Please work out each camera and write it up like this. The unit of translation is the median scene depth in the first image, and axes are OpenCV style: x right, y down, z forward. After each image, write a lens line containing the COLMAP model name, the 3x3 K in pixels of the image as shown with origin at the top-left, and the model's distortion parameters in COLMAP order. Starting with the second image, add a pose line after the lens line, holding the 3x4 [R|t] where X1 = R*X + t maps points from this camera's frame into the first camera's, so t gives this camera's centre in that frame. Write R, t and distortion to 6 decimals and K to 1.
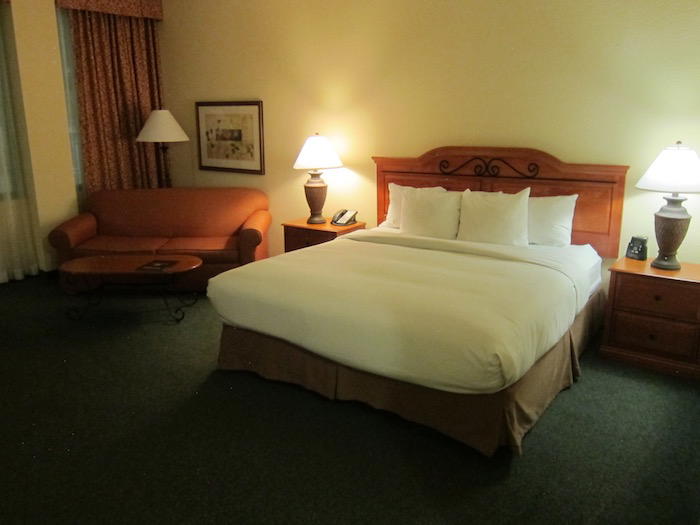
lens RADIAL K [[583.3, 0, 350.0], [0, 583.3, 262.5], [0, 0, 1]] dist [-0.057864, 0.018575]
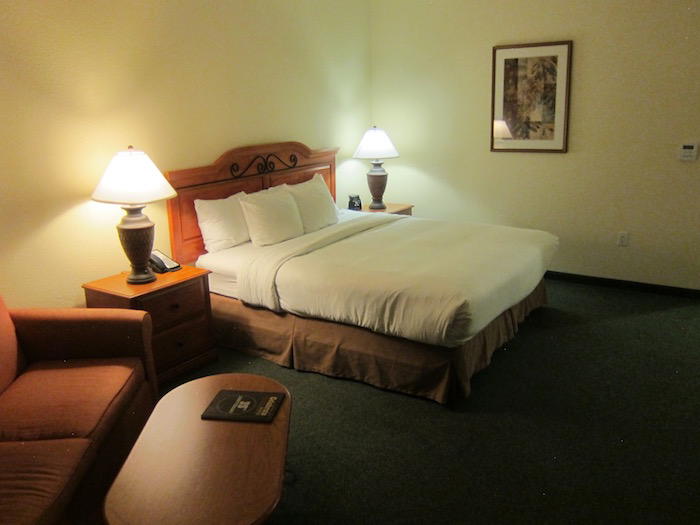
lens RADIAL K [[583.3, 0, 350.0], [0, 583.3, 262.5], [0, 0, 1]] dist [-0.057864, 0.018575]
pose [[0.007132, -0.242650, 0.970088, -0.813391], [0.291179, 0.928578, 0.230127, -0.196765], [-0.956642, 0.280827, 0.077278, 0.827920]]
